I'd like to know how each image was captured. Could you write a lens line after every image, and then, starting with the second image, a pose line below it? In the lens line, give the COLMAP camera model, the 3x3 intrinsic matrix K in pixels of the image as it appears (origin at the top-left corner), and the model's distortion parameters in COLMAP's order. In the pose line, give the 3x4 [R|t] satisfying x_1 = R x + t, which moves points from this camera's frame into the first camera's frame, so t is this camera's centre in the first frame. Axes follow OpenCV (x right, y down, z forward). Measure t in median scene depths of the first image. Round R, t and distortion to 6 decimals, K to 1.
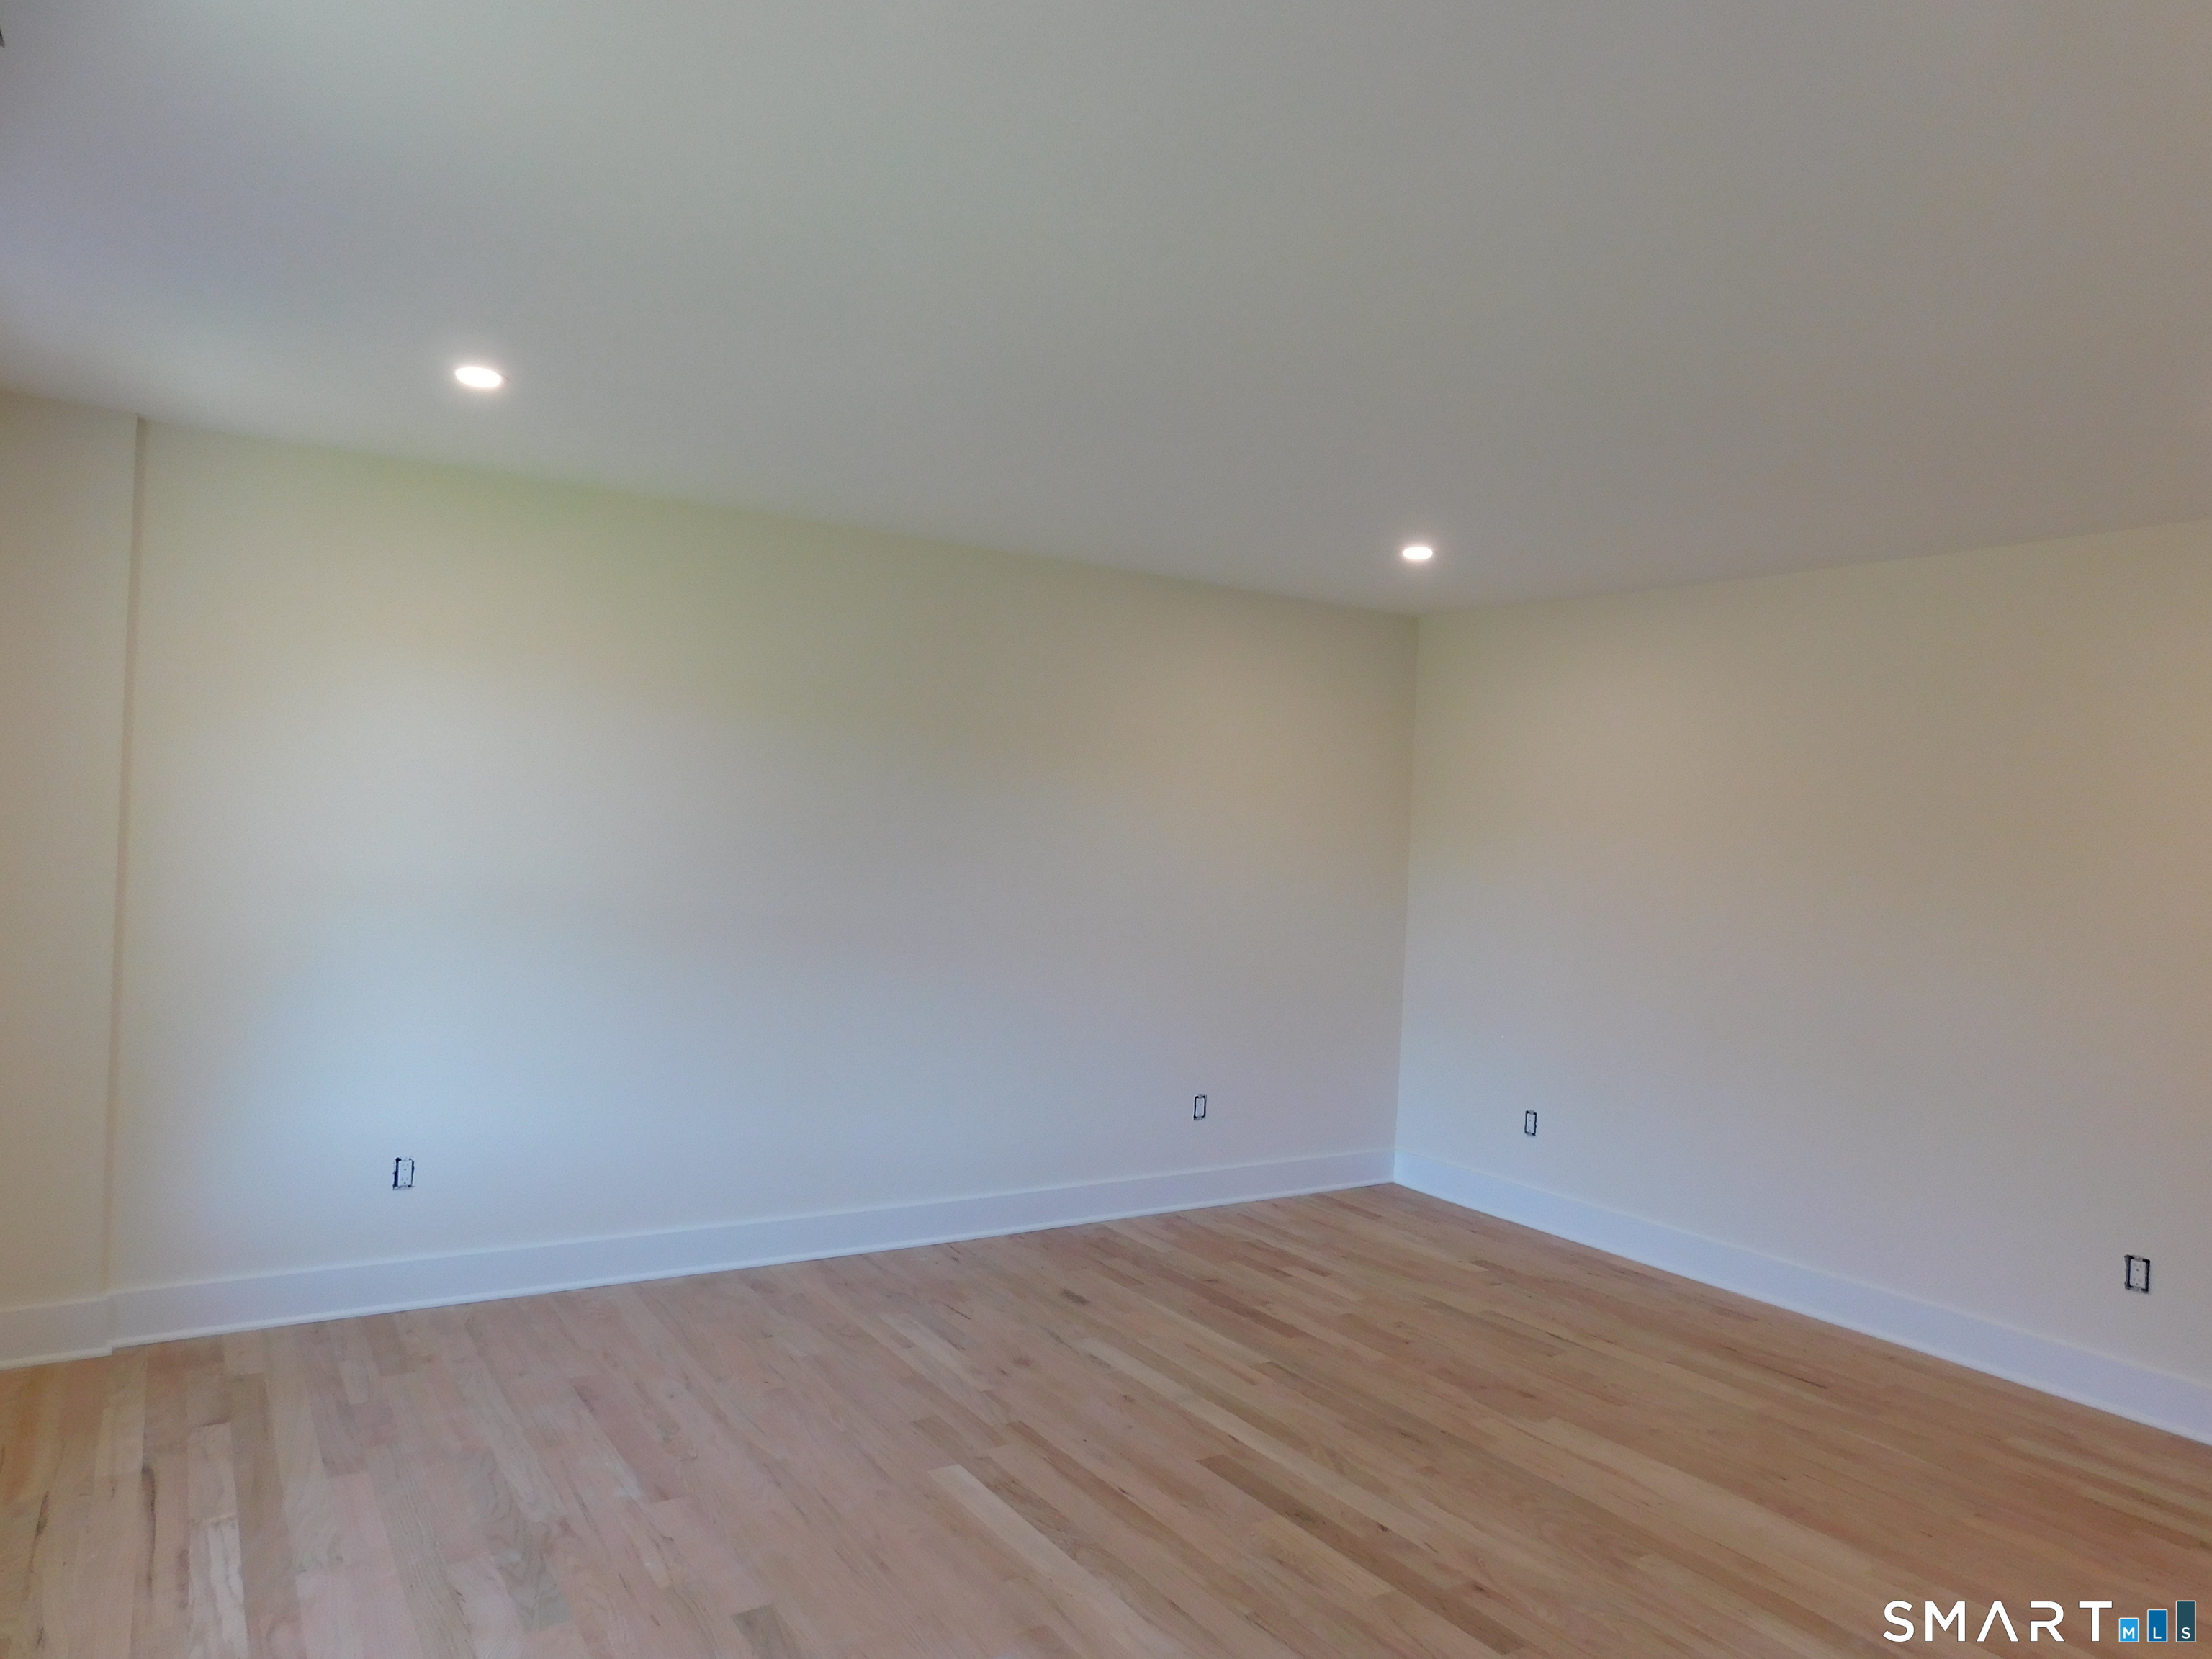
lens RADIAL K [[1472.7, 0, 1107.0], [0, 1472.7, 824.1], [0, 0, 1]] dist [-0.074900, 0.072531]
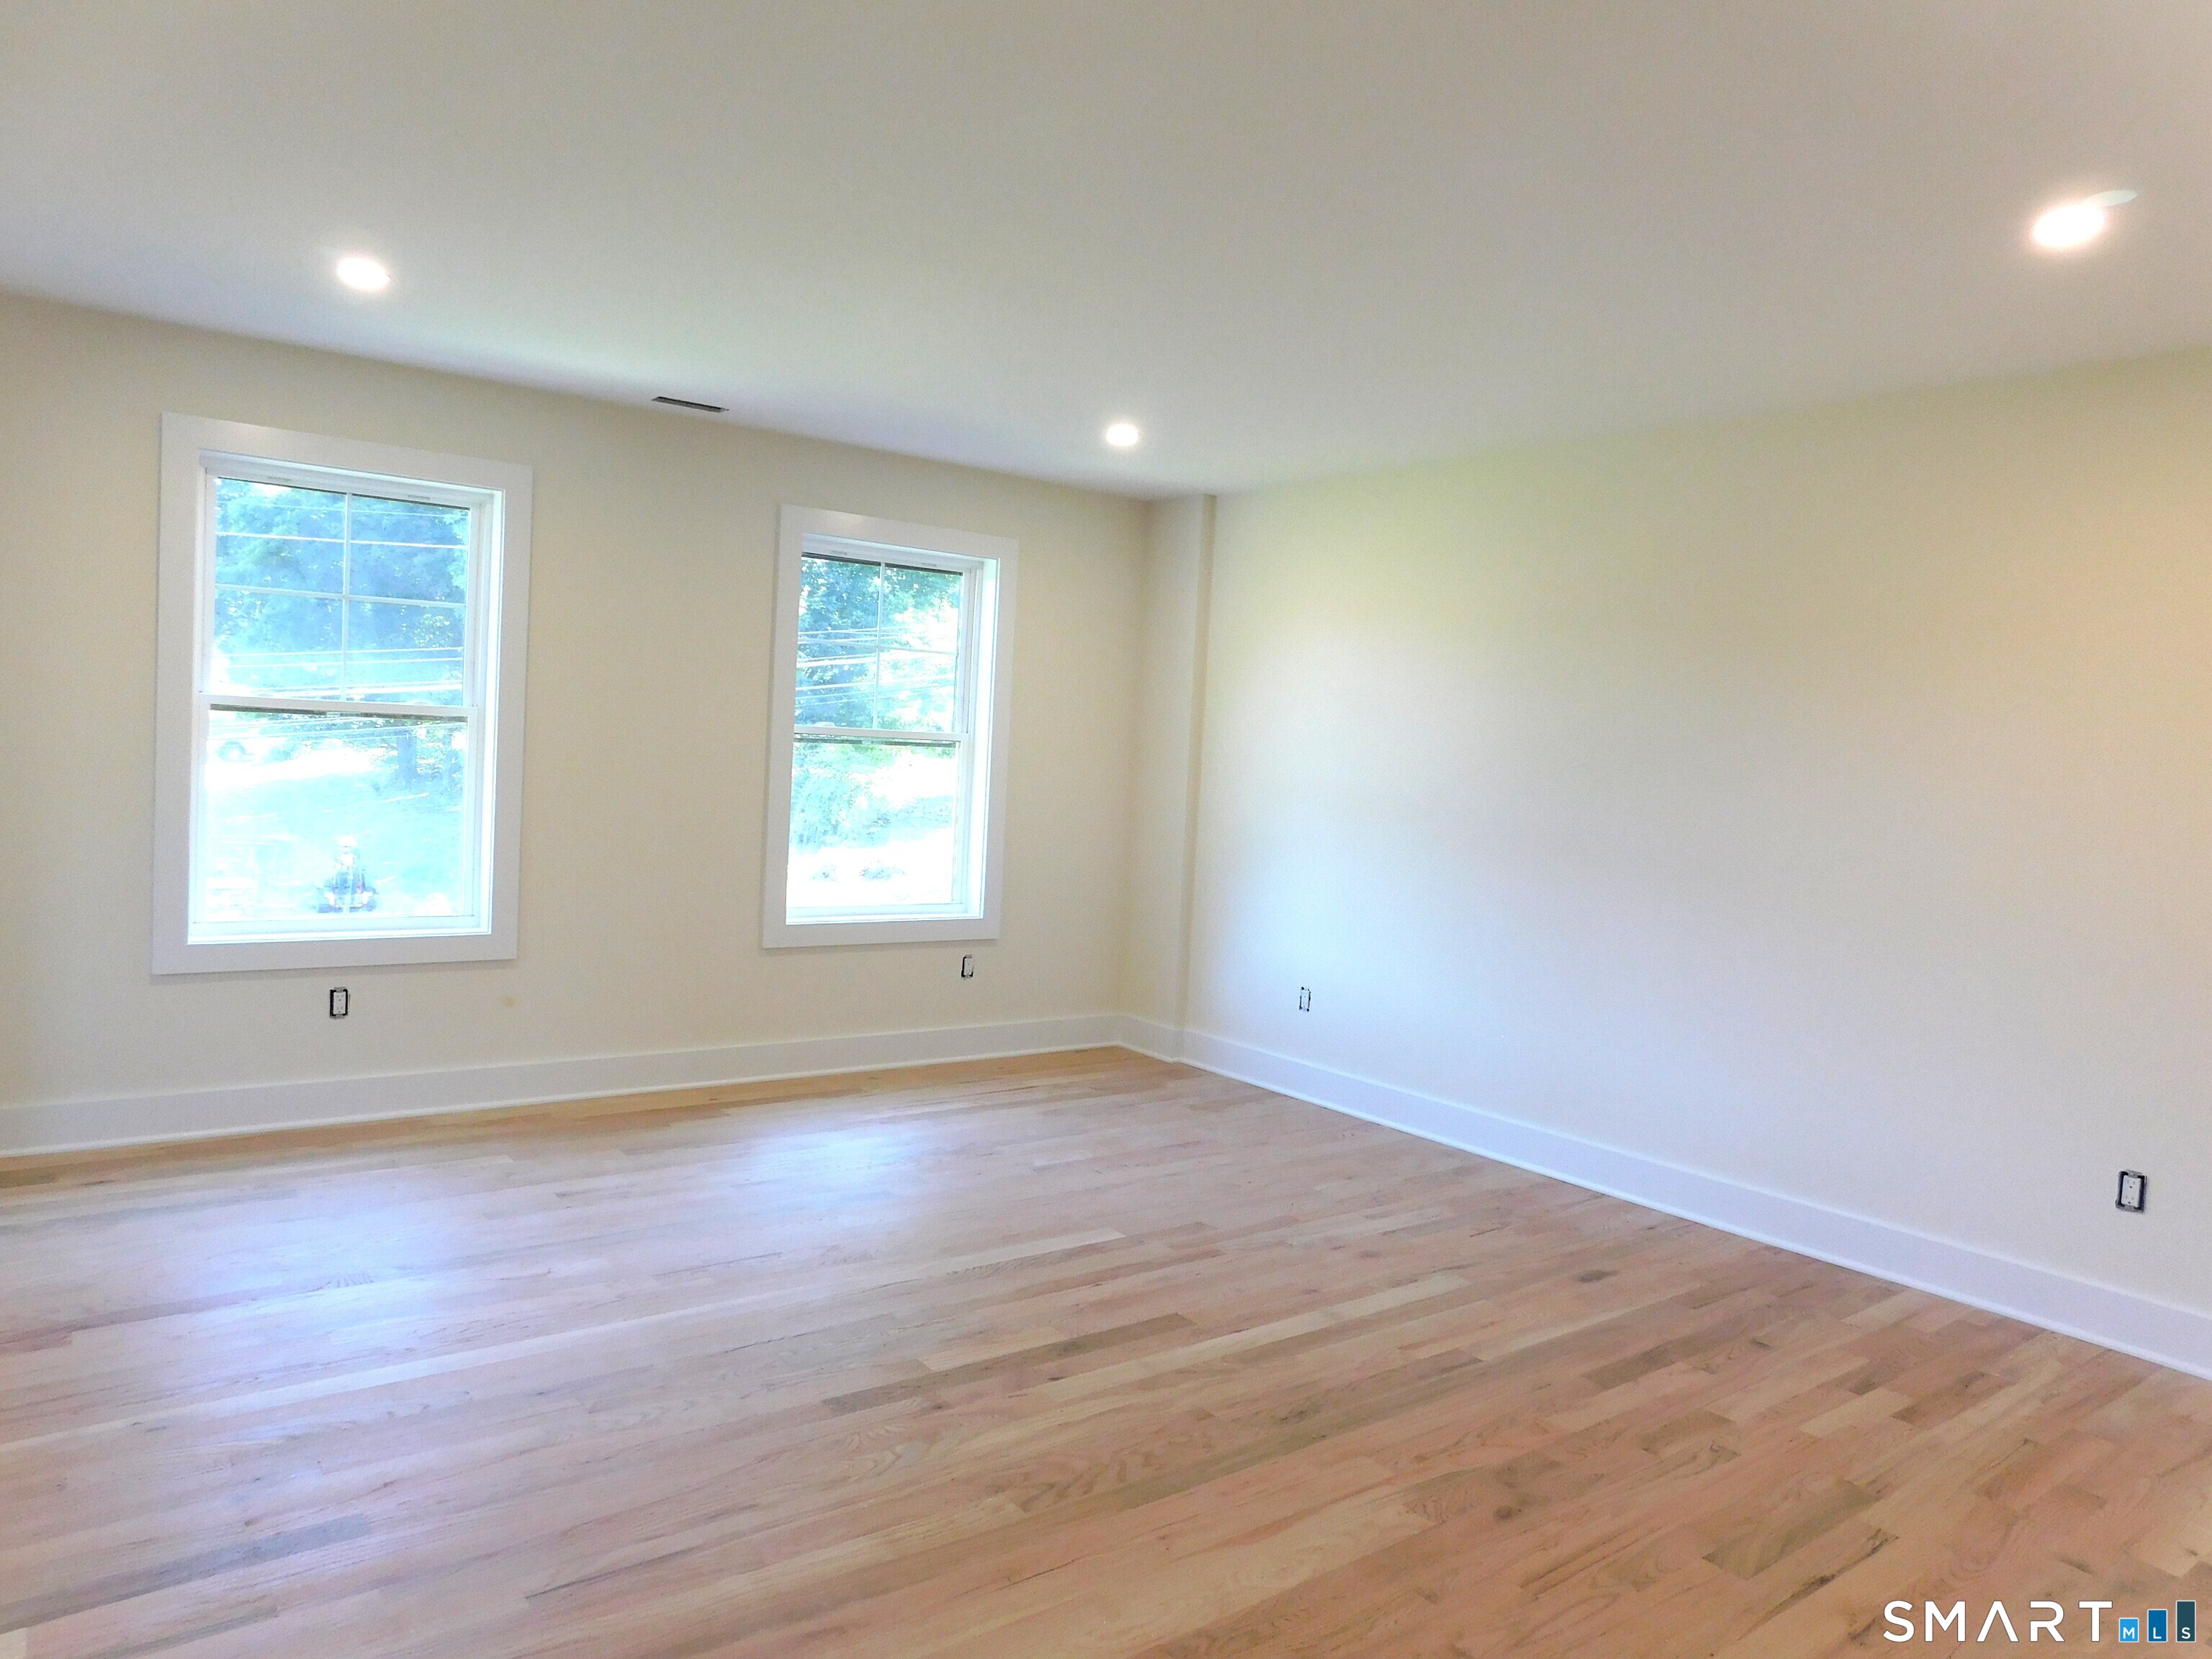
lens RADIAL K [[1472.7, 0, 1107.0], [0, 1472.7, 824.1], [0, 0, 1]] dist [-0.074900, 0.072531]
pose [[0.080955, 0.014847, -0.996607, 0.877758], [-0.050653, 0.998658, 0.010763, 0.072262], [0.995430, 0.049609, 0.081598, 0.699108]]
